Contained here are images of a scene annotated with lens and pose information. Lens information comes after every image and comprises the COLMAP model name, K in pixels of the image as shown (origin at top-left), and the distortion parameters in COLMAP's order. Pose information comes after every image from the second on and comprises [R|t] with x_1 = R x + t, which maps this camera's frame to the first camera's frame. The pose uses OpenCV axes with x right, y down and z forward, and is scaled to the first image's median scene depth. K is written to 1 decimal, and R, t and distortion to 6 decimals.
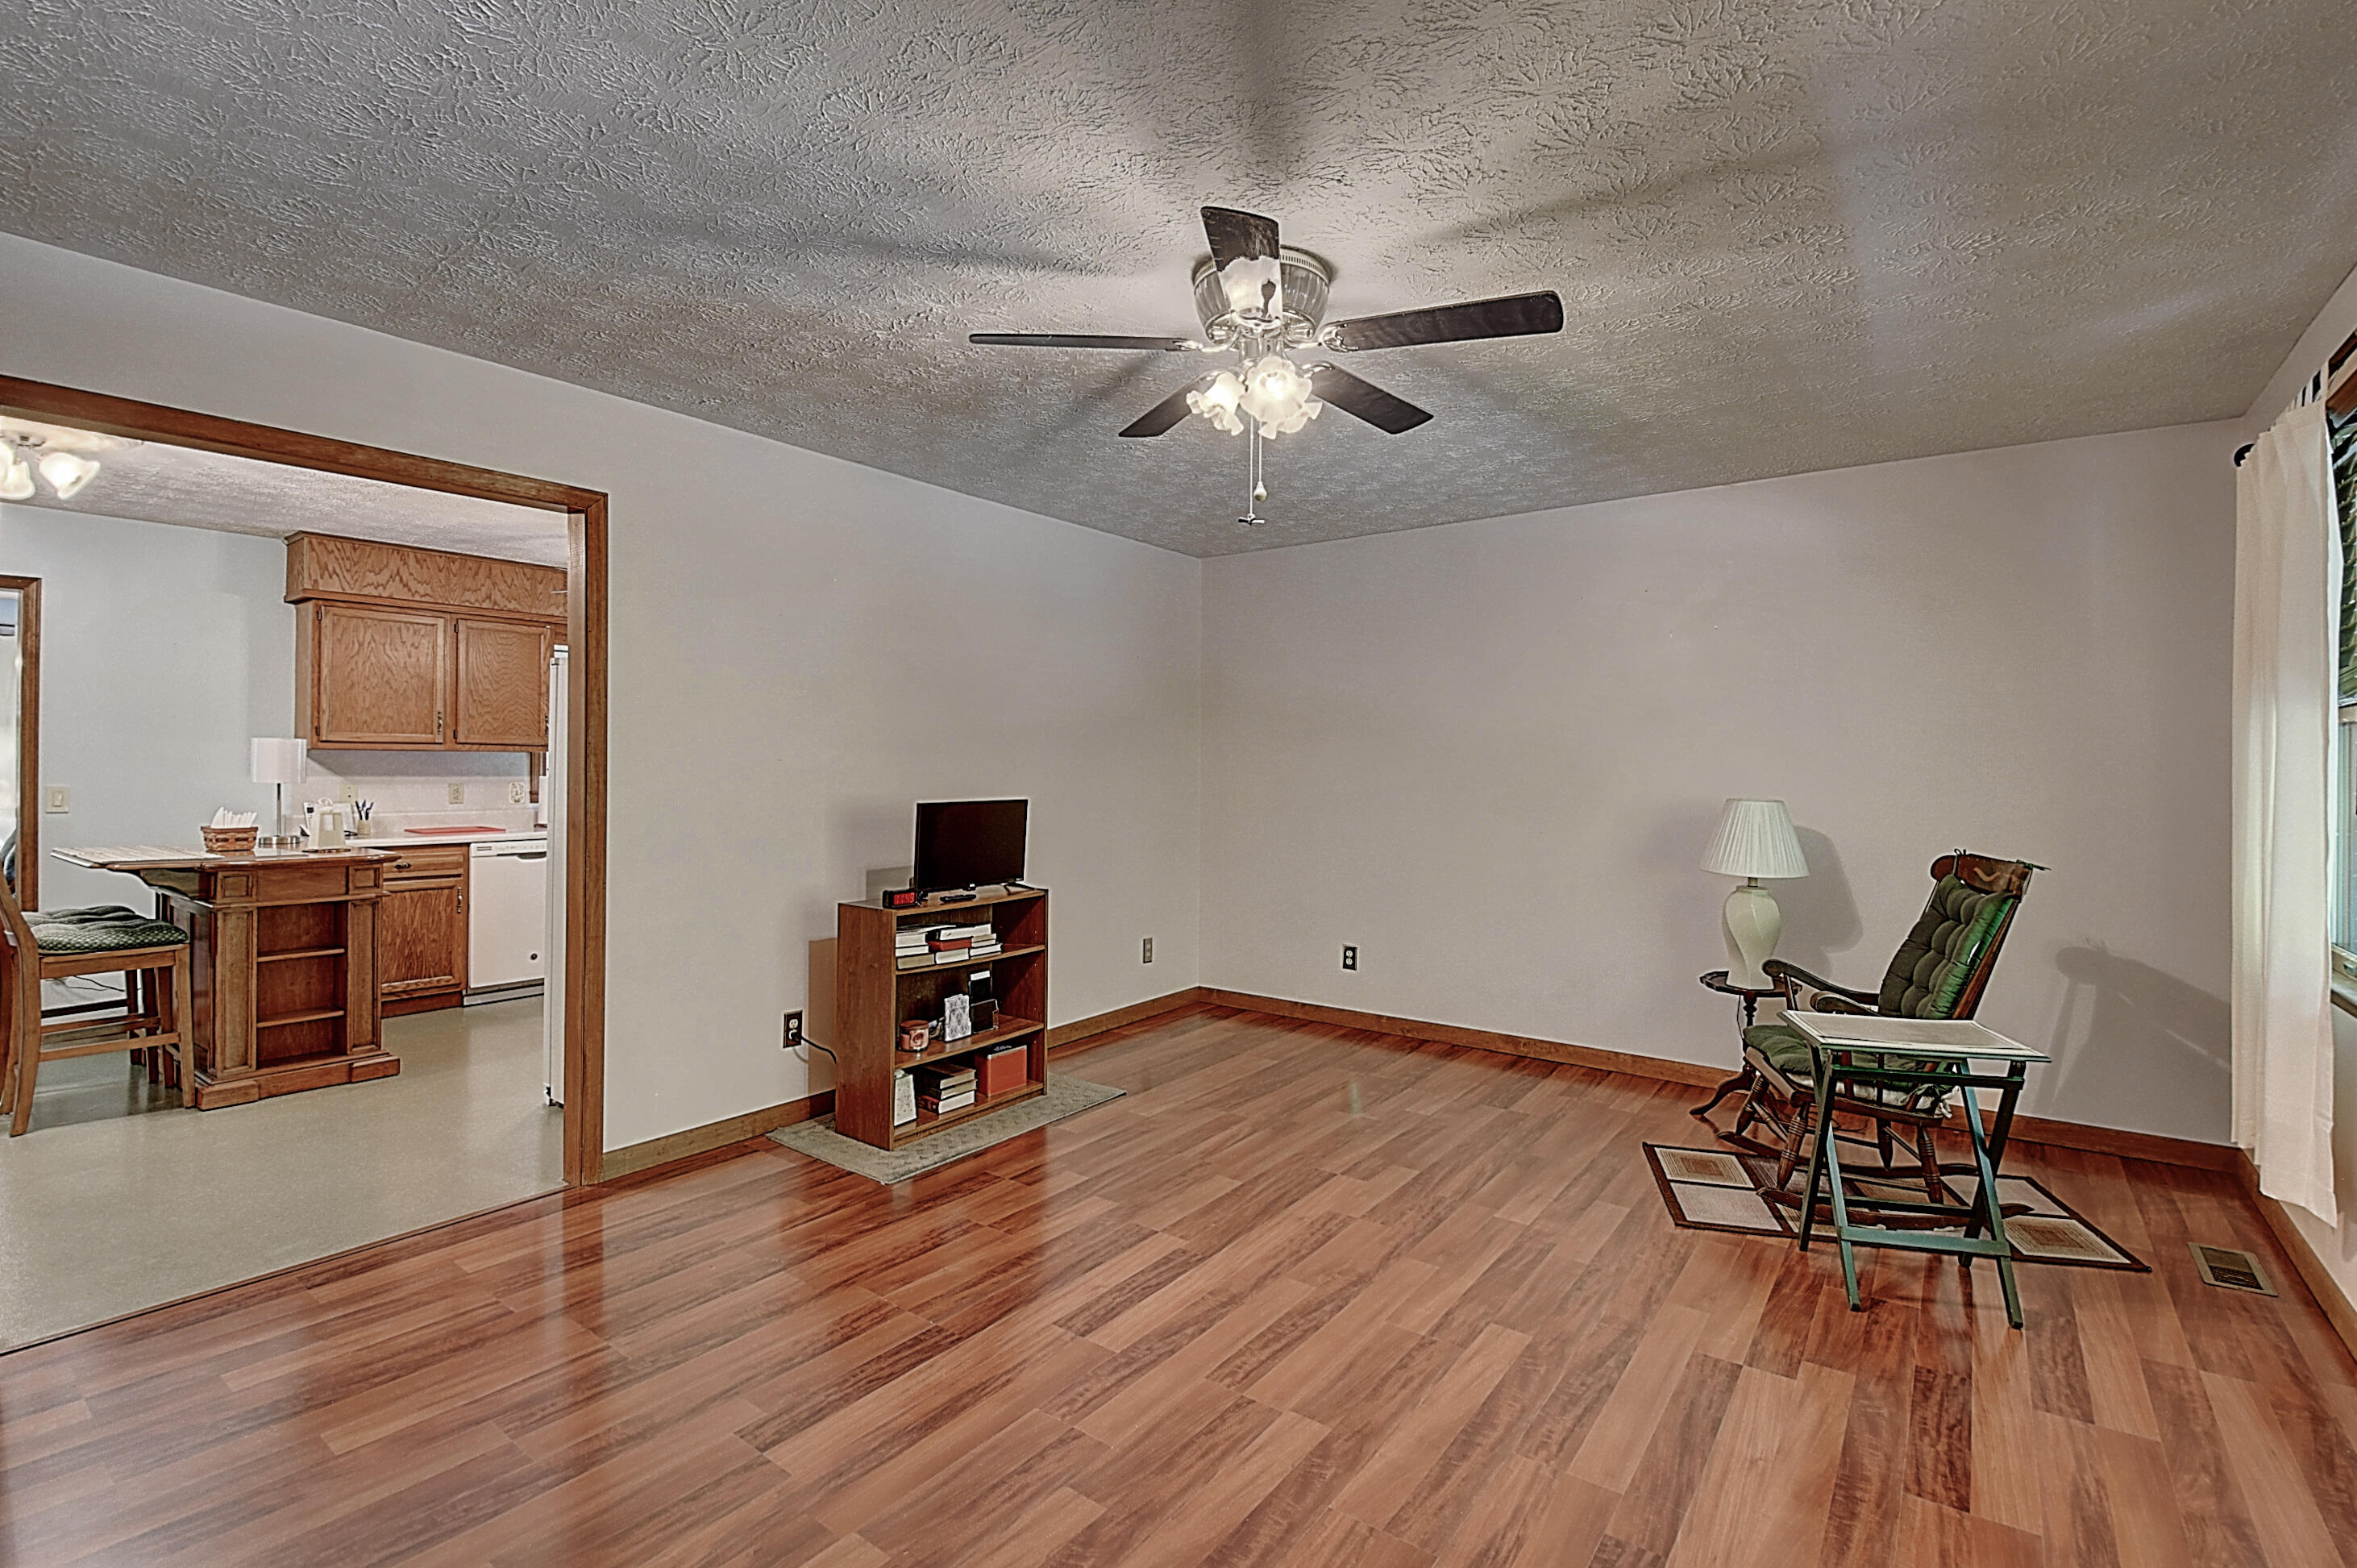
lens RADIAL K [[1046.6, 0, 1178.5], [0, 1046.6, 784.0], [0, 0, 1]] dist [0.003987, -0.015656]
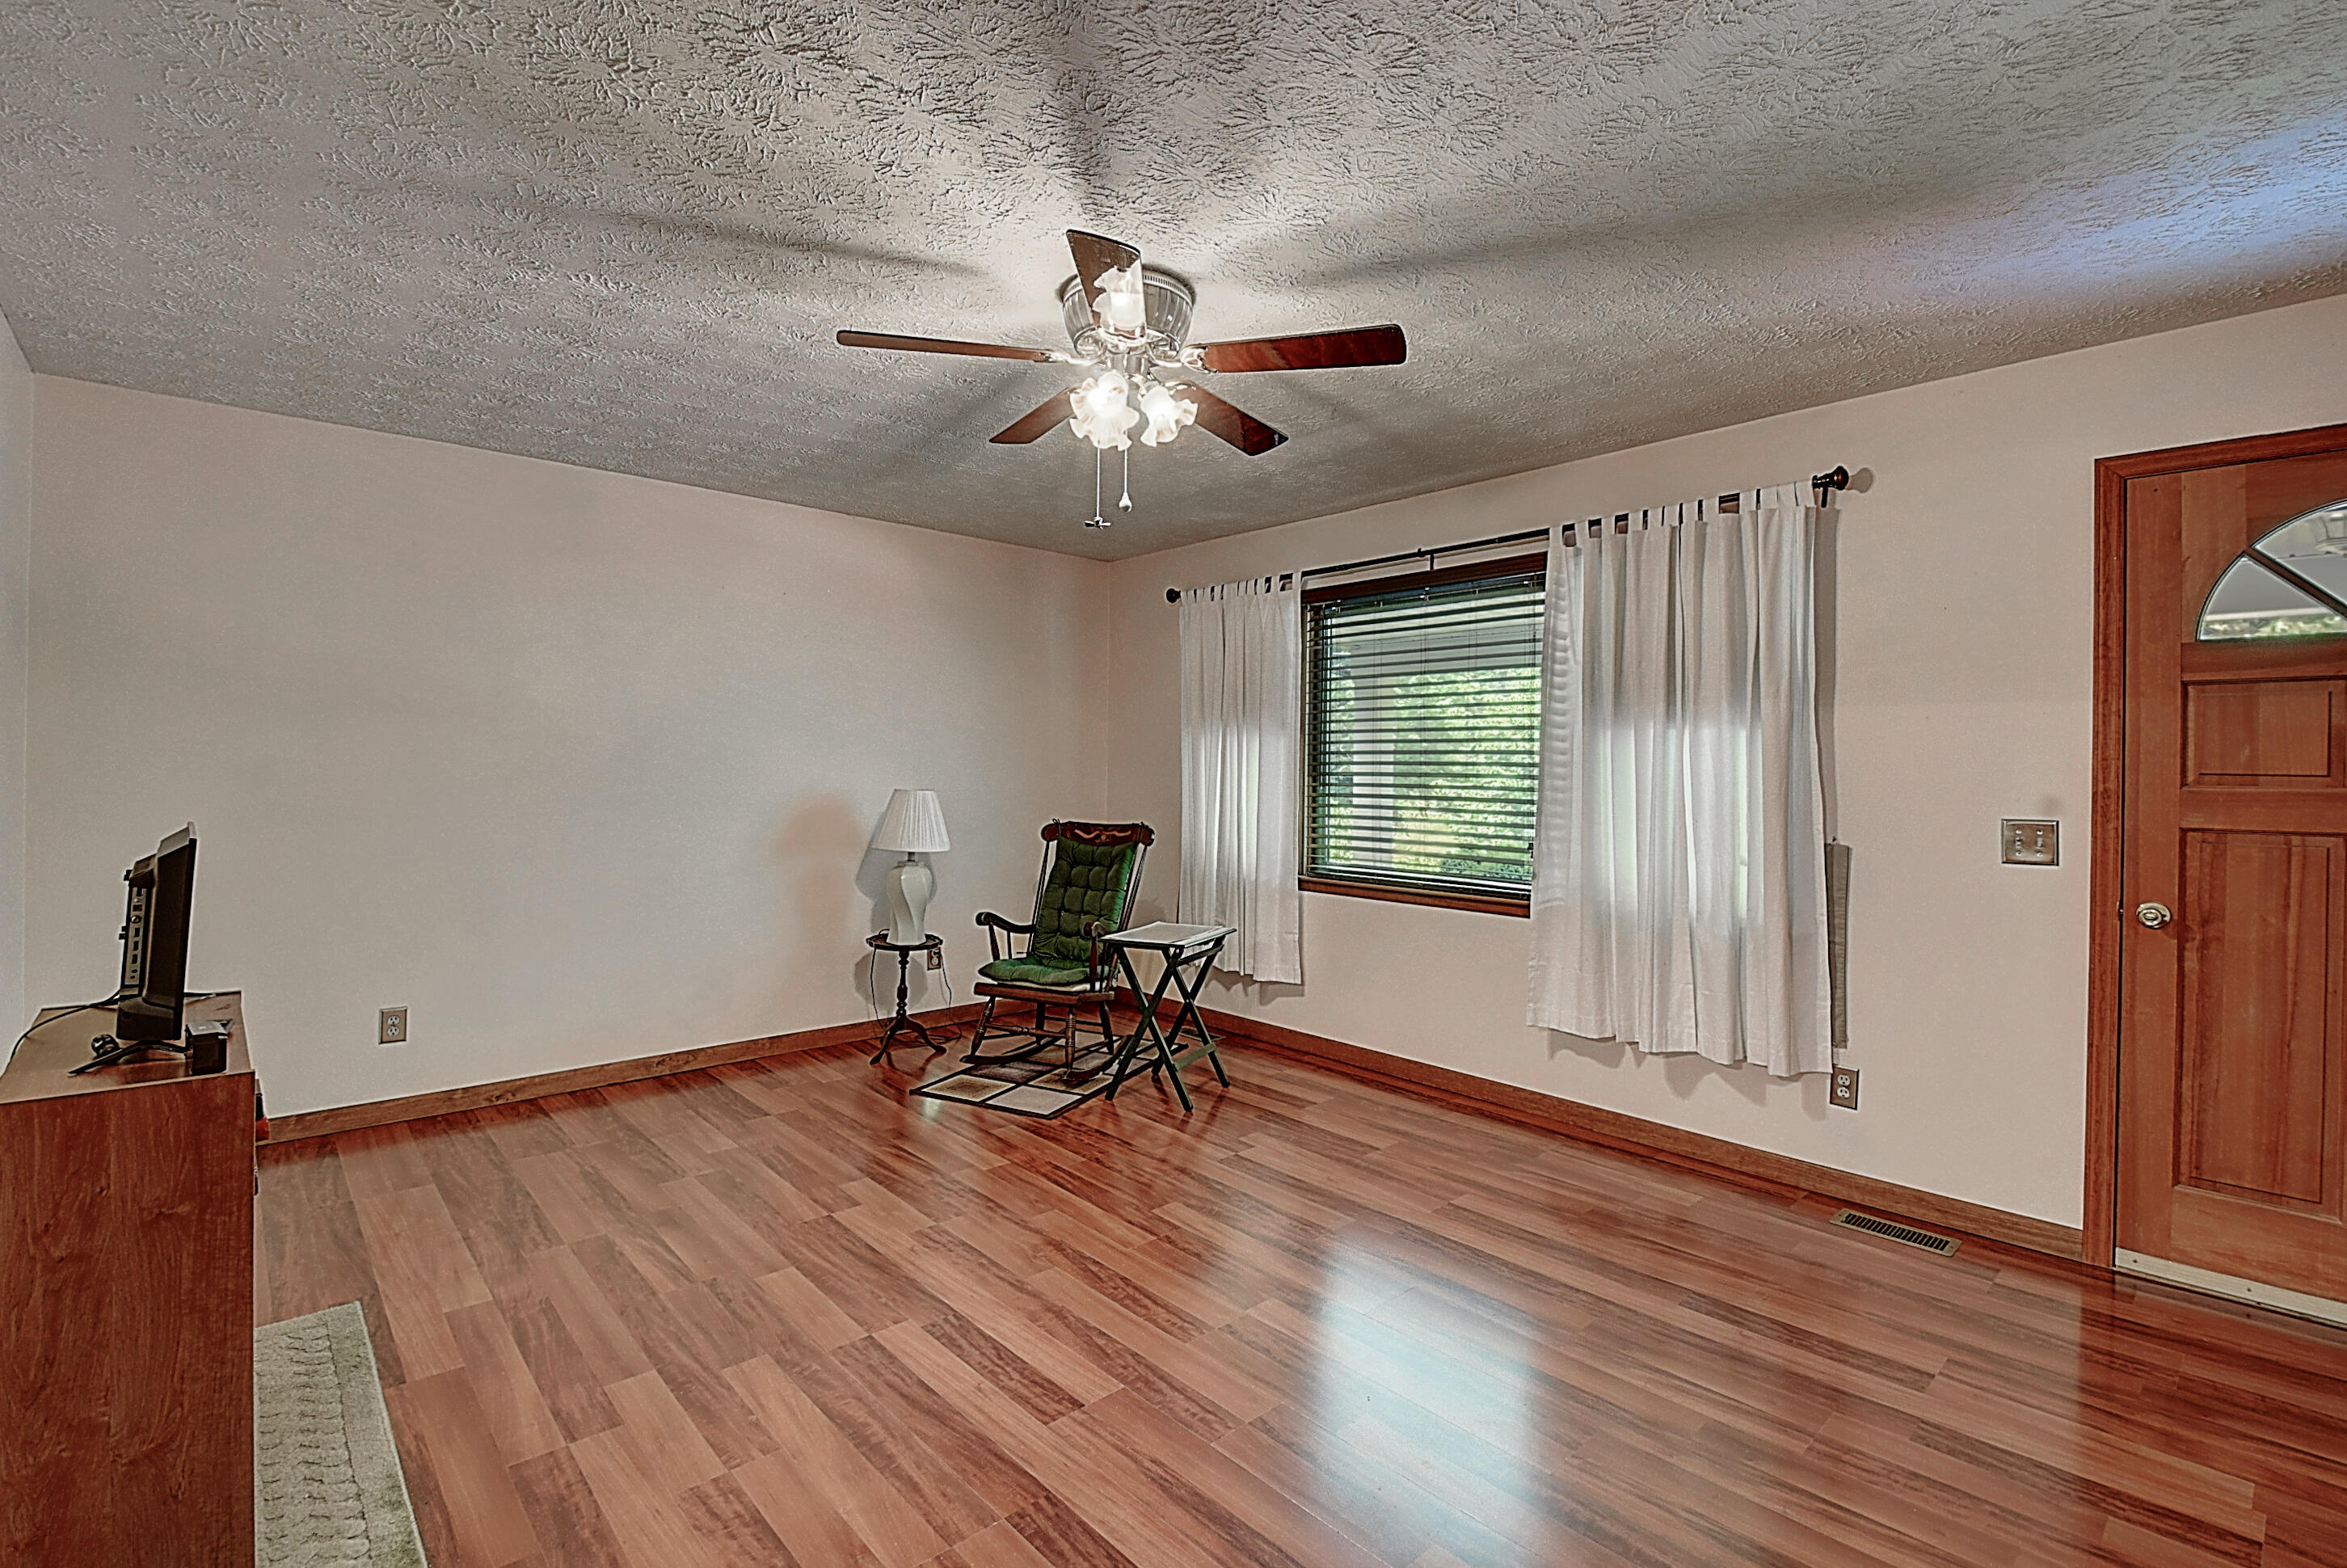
lens RADIAL K [[1042.2, 0, 1173.5], [0, 1042.2, 784.0], [0, 0, 1]] dist [0.003987, -0.015656]
pose [[0.186384, -0.015720, 0.982351, -0.682405], [0.004684, 0.999875, 0.015112, -0.009890], [-0.982466, 0.001785, 0.186434, 0.553583]]
